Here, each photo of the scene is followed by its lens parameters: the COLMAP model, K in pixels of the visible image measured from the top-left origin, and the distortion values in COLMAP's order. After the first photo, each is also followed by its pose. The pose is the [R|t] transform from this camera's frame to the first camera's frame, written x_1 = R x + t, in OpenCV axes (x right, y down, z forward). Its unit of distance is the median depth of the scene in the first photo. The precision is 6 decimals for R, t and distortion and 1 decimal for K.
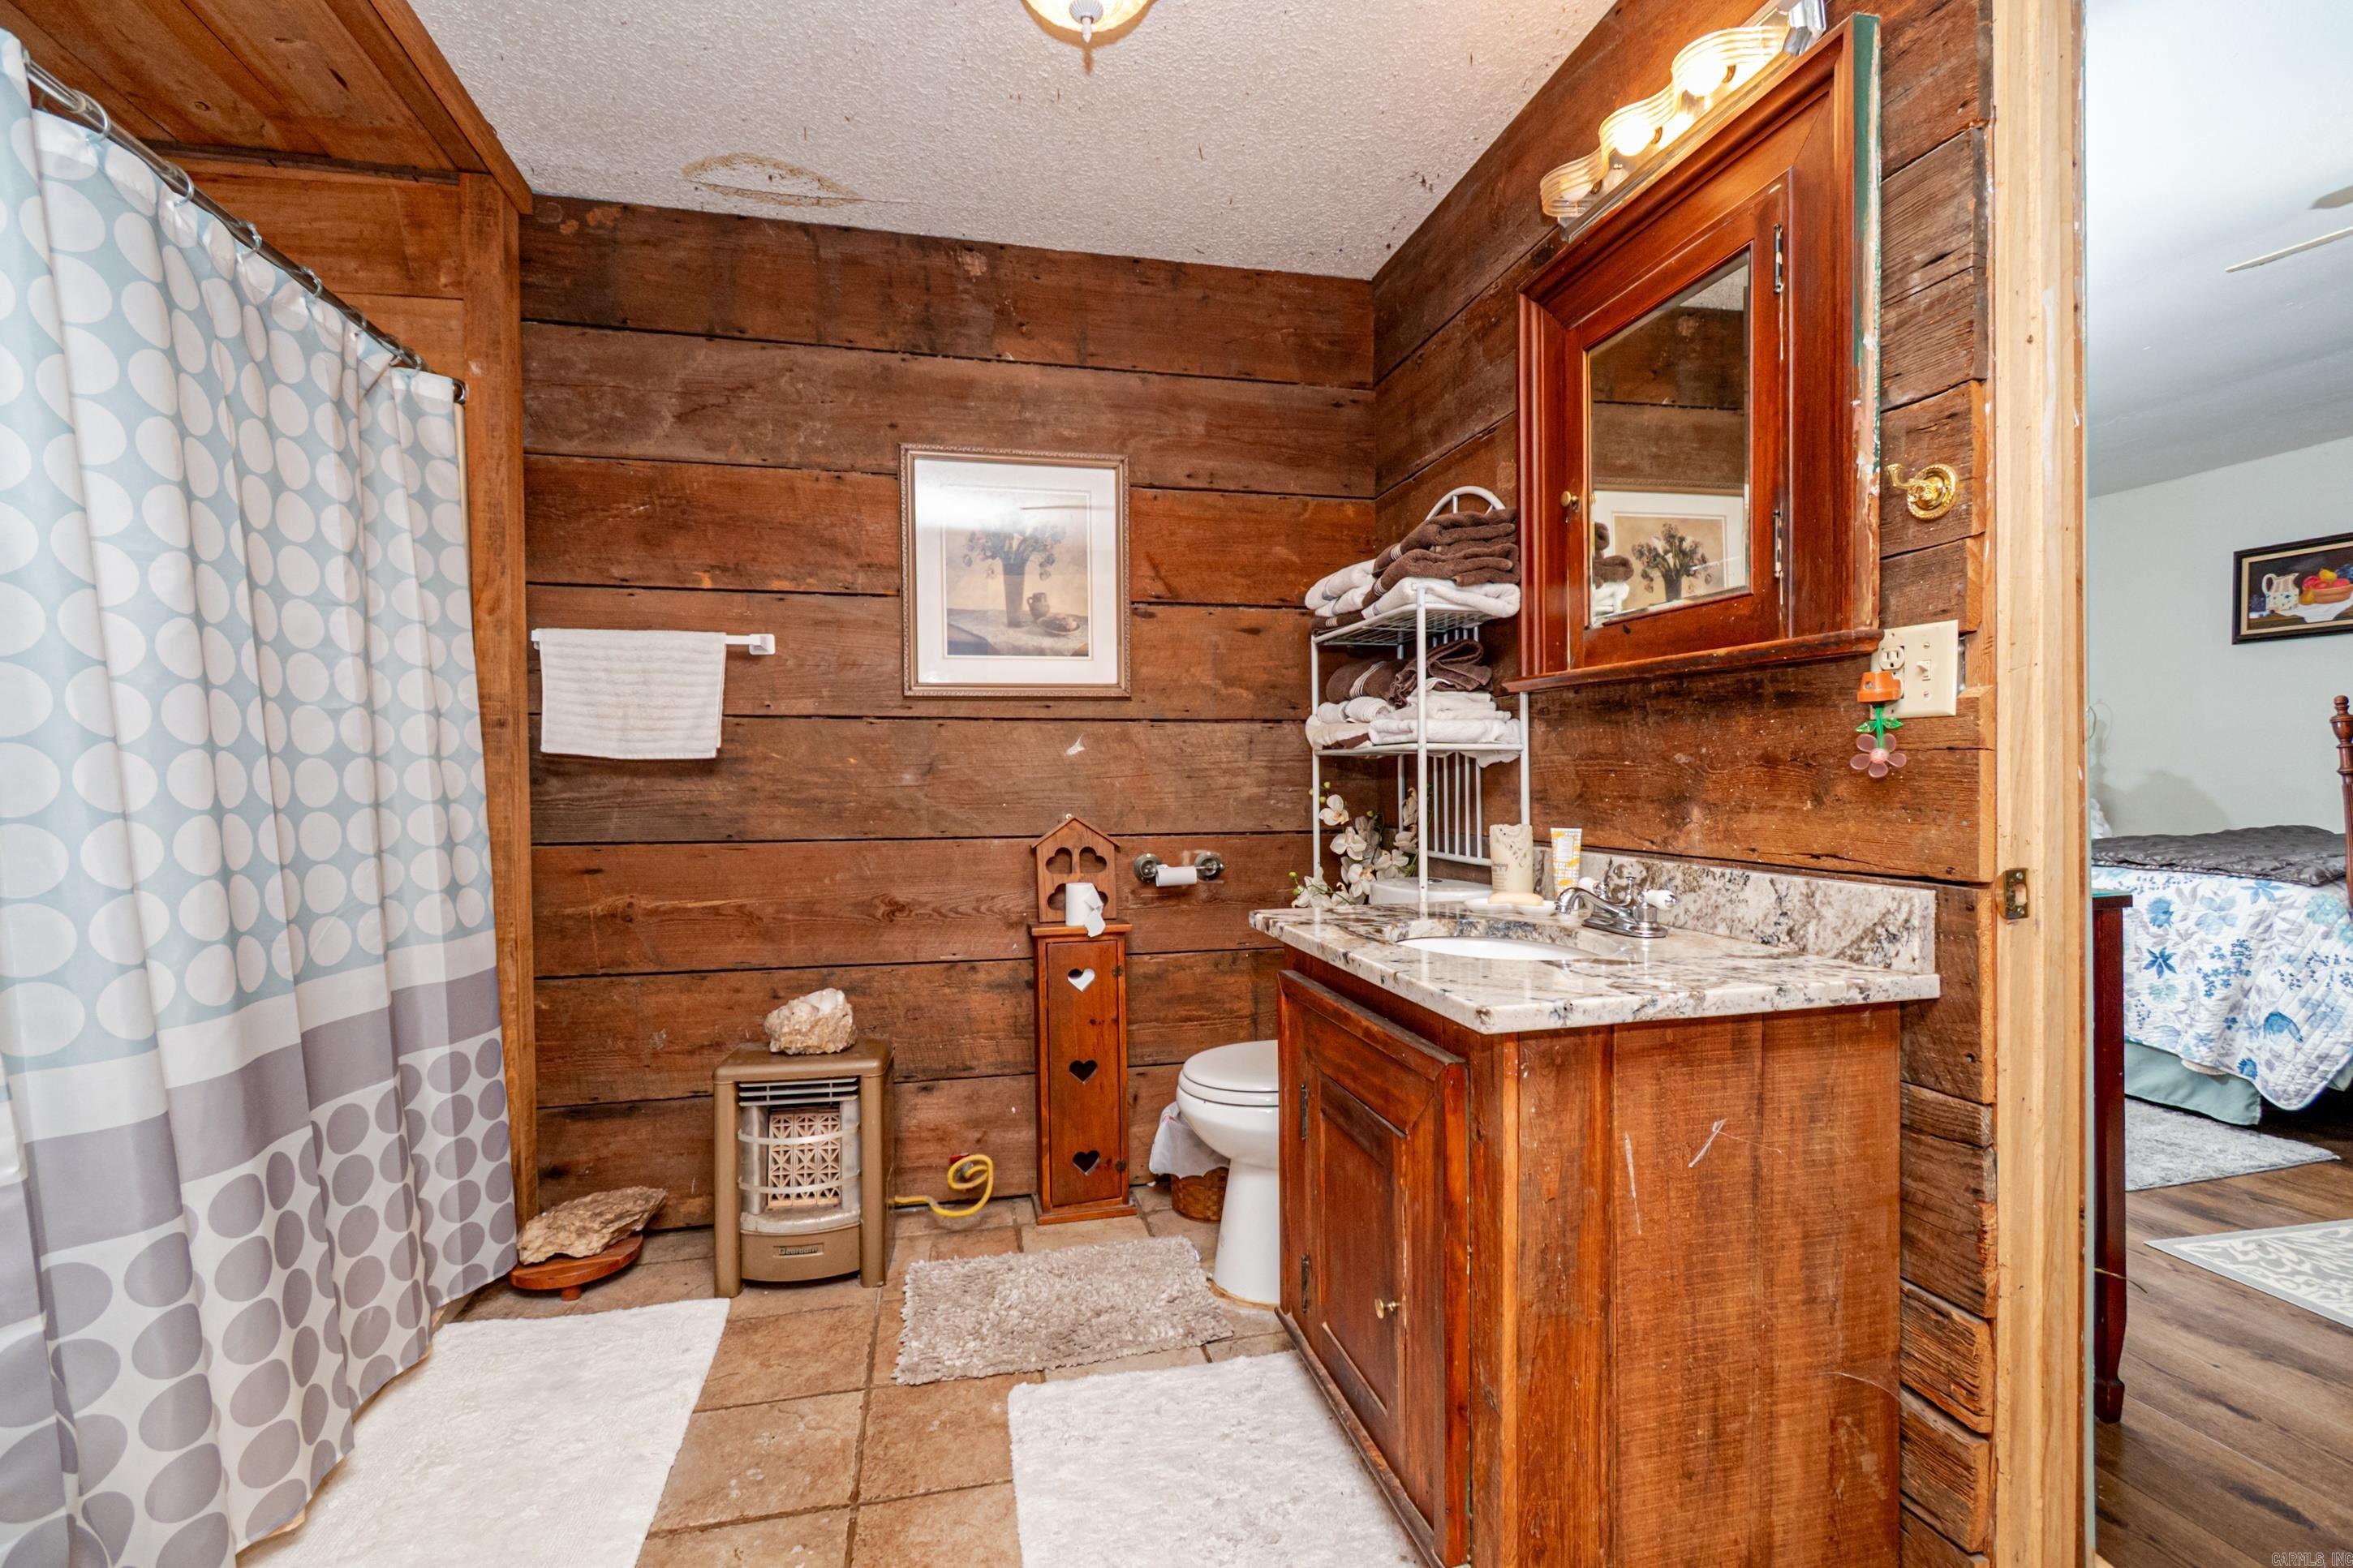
lens RADIAL K [[1045.0, 0, 1179.6], [0, 1045.0, 783.3], [0, 0, 1]] dist [0.010491, -0.005430]
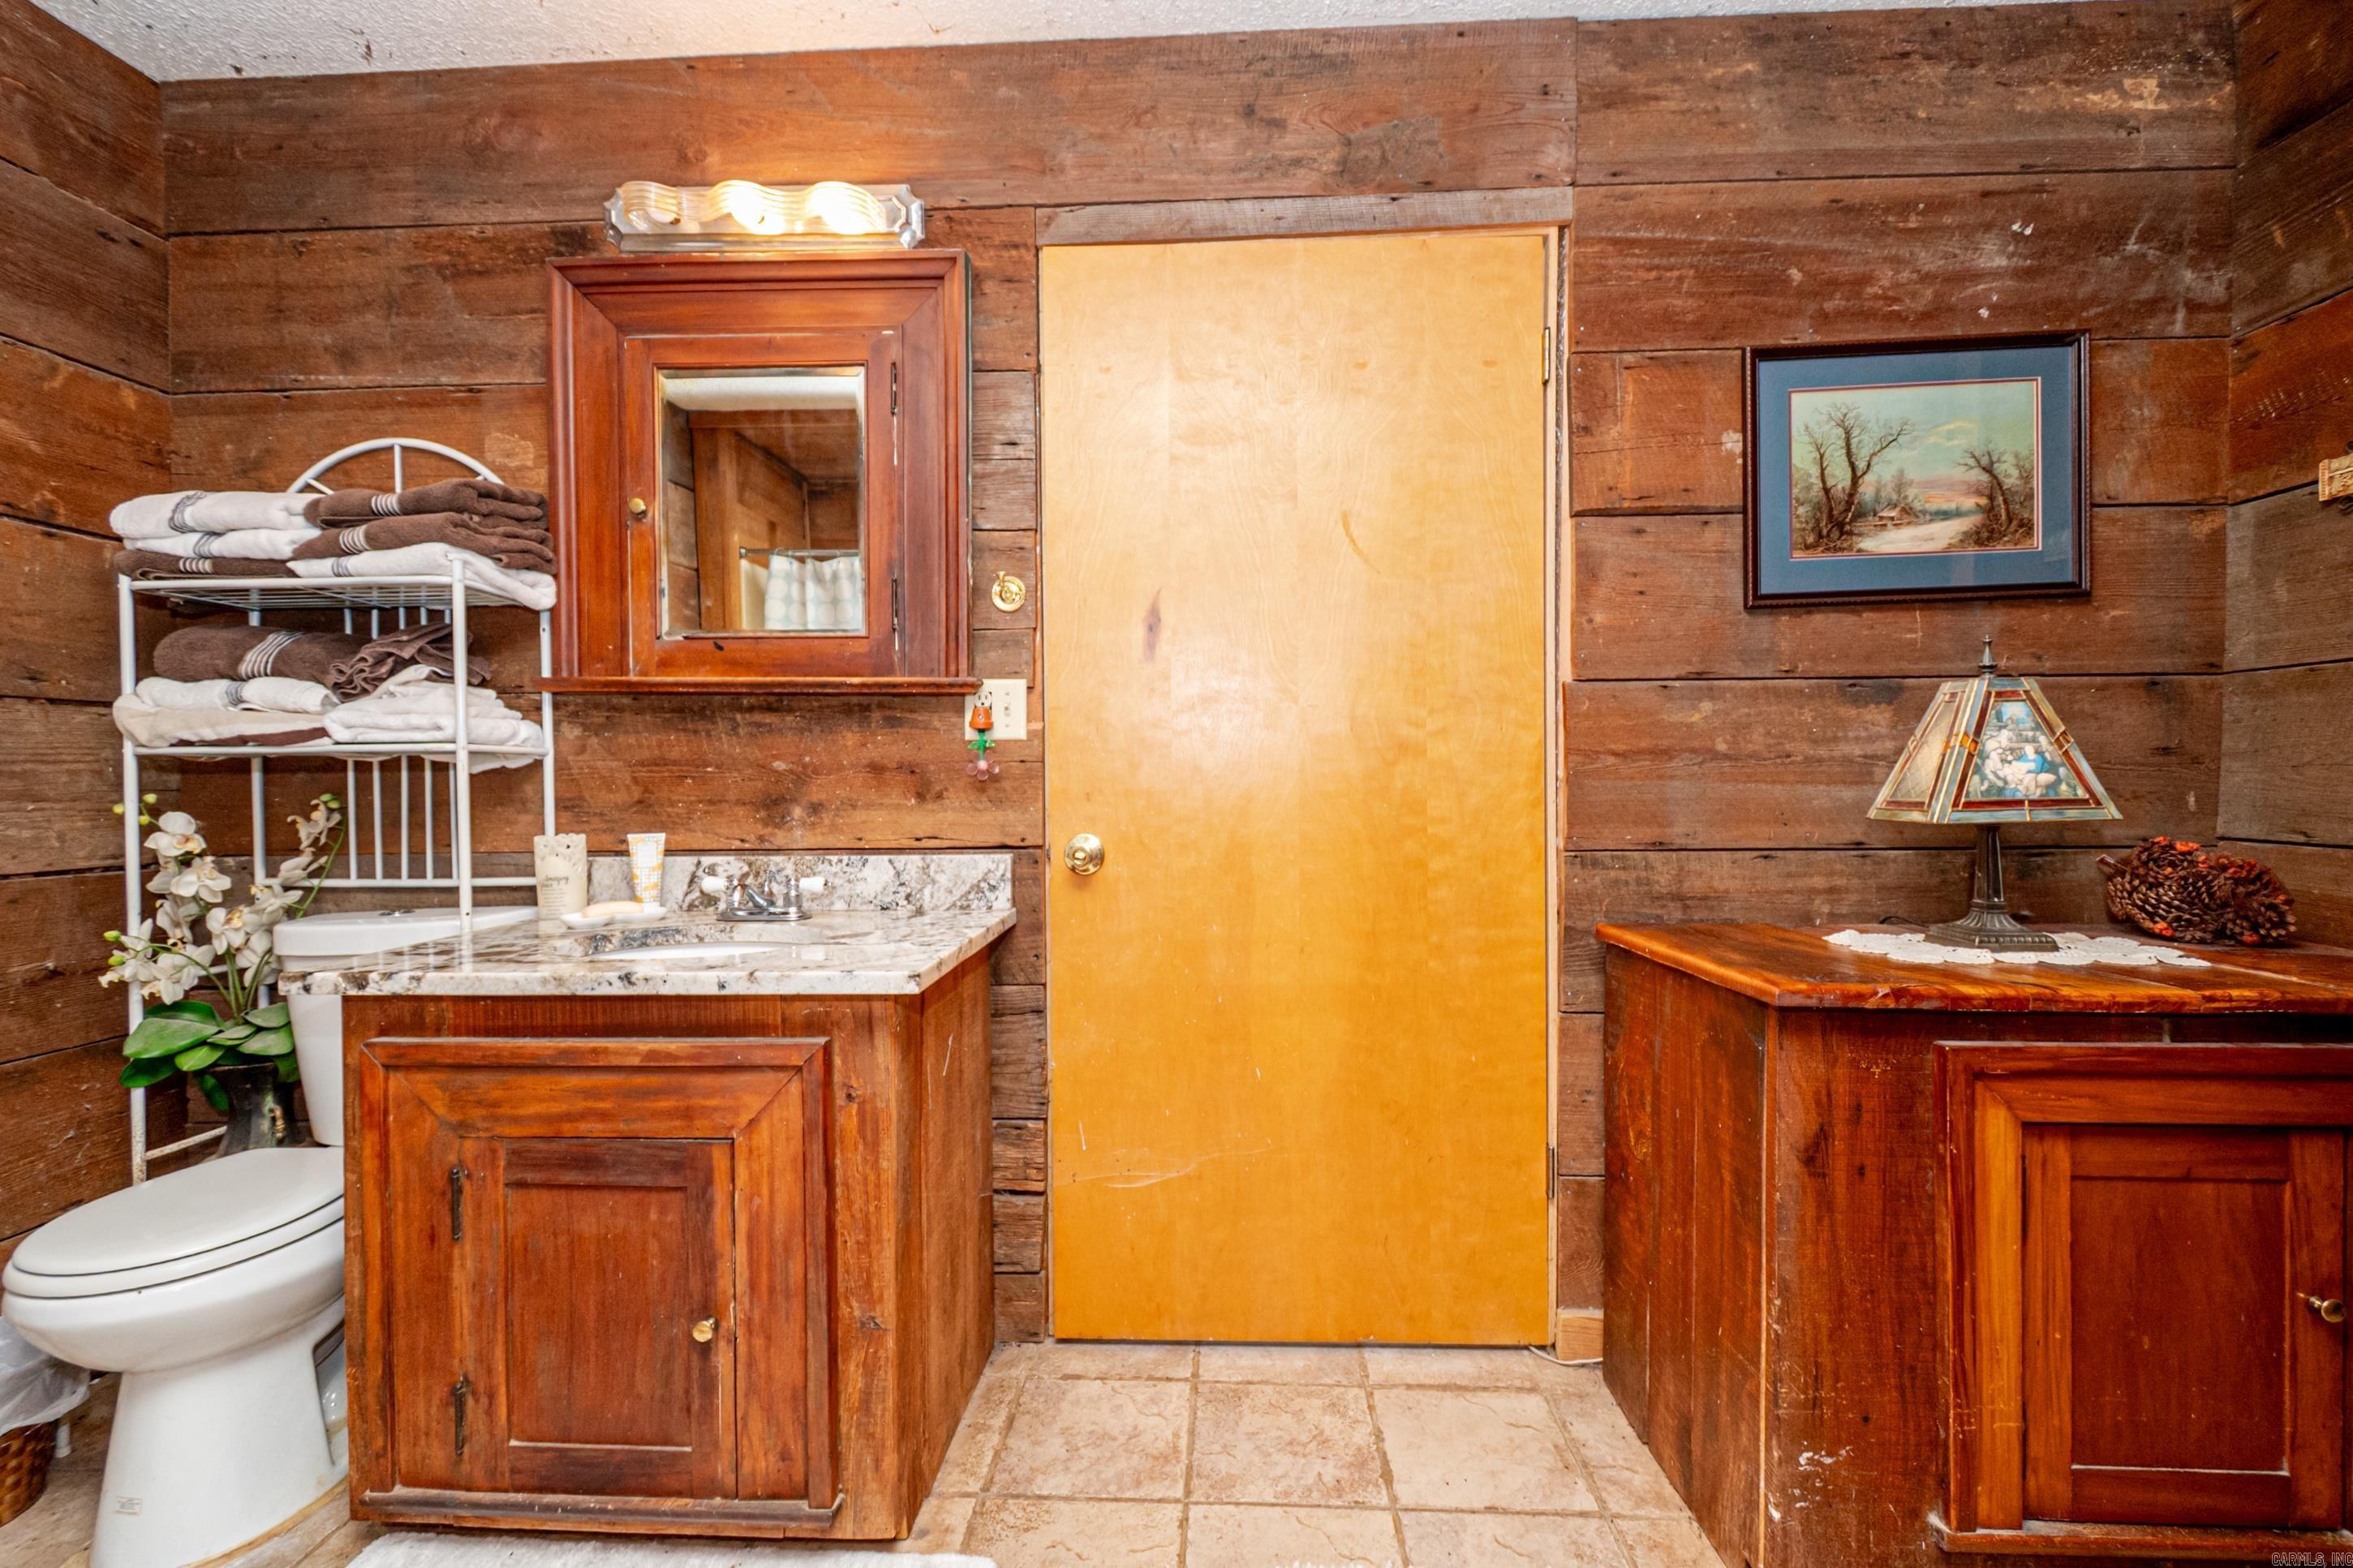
lens RADIAL K [[1045.0, 0, 1179.6], [0, 1045.0, 783.3], [0, 0, 1]] dist [0.010491, -0.005430]
pose [[0.281394, -0.000877, 0.959592, -0.463847], [0.014528, 0.999889, -0.003346, 0.005368], [-0.959482, 0.014882, 0.281375, 0.229931]]
